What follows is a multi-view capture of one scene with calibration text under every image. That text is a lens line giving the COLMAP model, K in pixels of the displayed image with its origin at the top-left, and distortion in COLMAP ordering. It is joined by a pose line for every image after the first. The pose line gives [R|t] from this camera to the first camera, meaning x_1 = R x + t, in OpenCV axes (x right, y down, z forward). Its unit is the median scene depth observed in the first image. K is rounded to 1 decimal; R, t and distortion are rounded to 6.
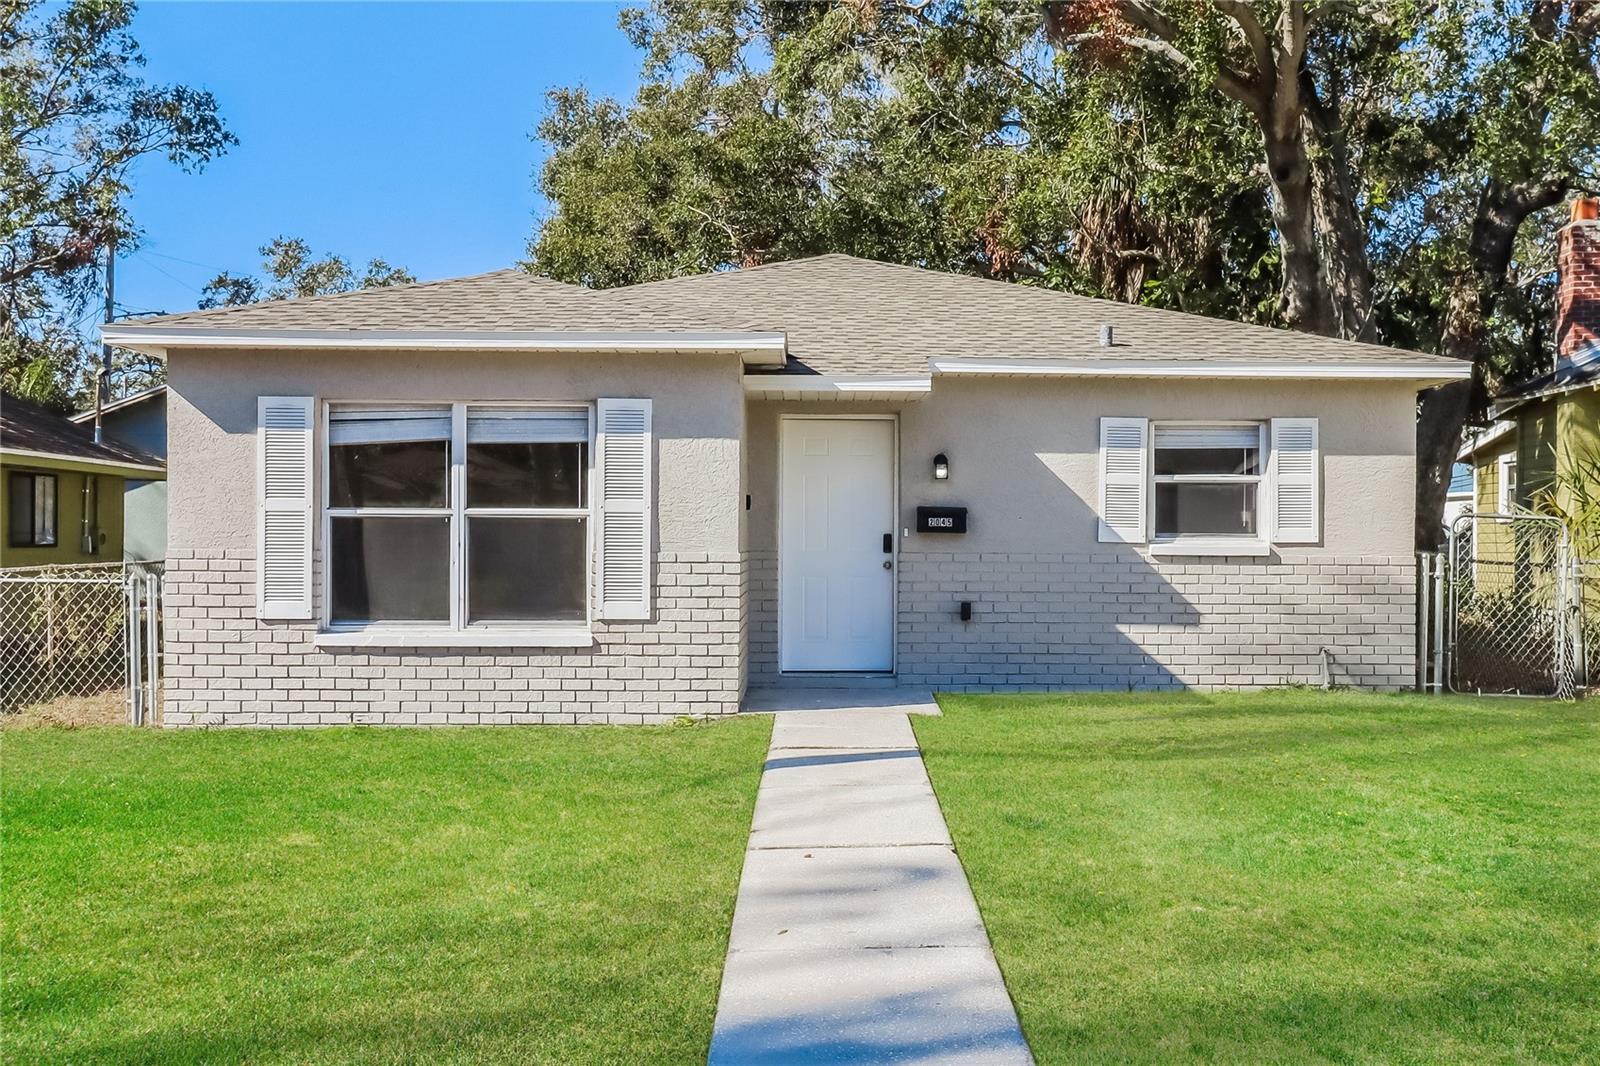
lens RADIAL K [[960.1, 0, 798.6], [0, 960.1, 534.8], [0, 0, 1]] dist [0.027467, -0.000683]
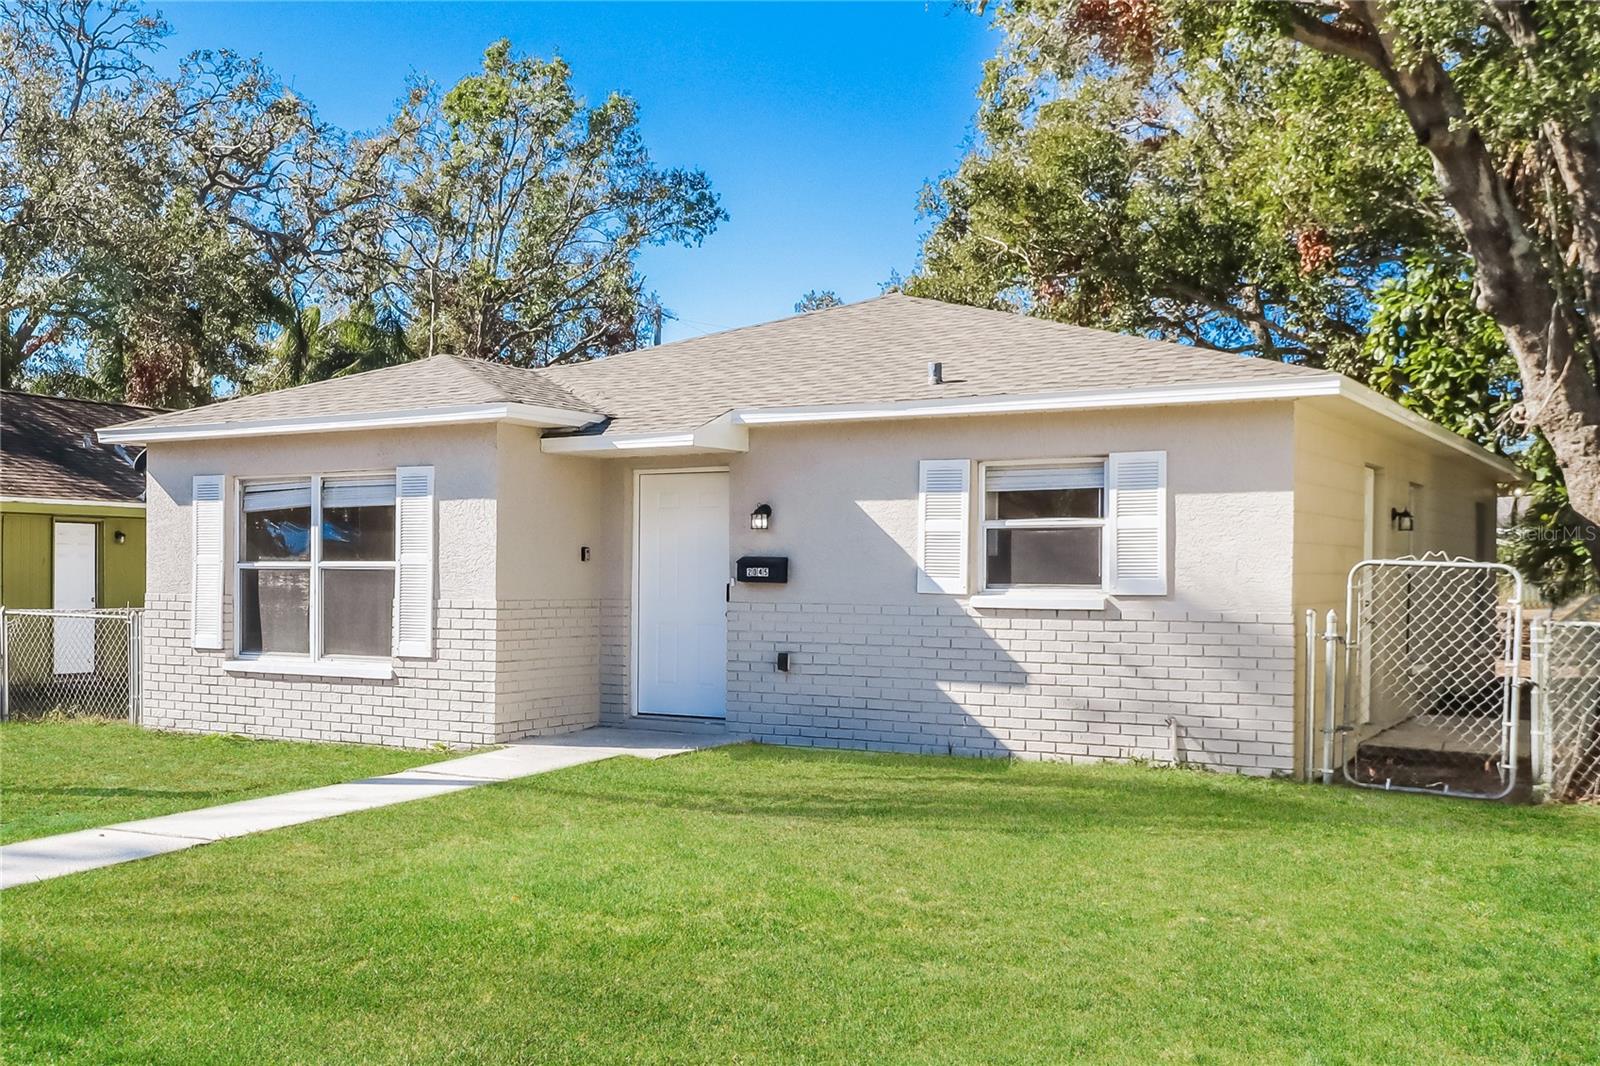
lens RADIAL K [[960.1, 0, 747.1], [0, 960.1, 586.2], [0, 0, 1]] dist [0.027467, -0.000683]
pose [[0.924839, 0.004527, -0.380332, 0.516186], [-0.002902, 0.999984, 0.004846, -0.003232], [0.380348, -0.003378, 0.924837, 0.065712]]
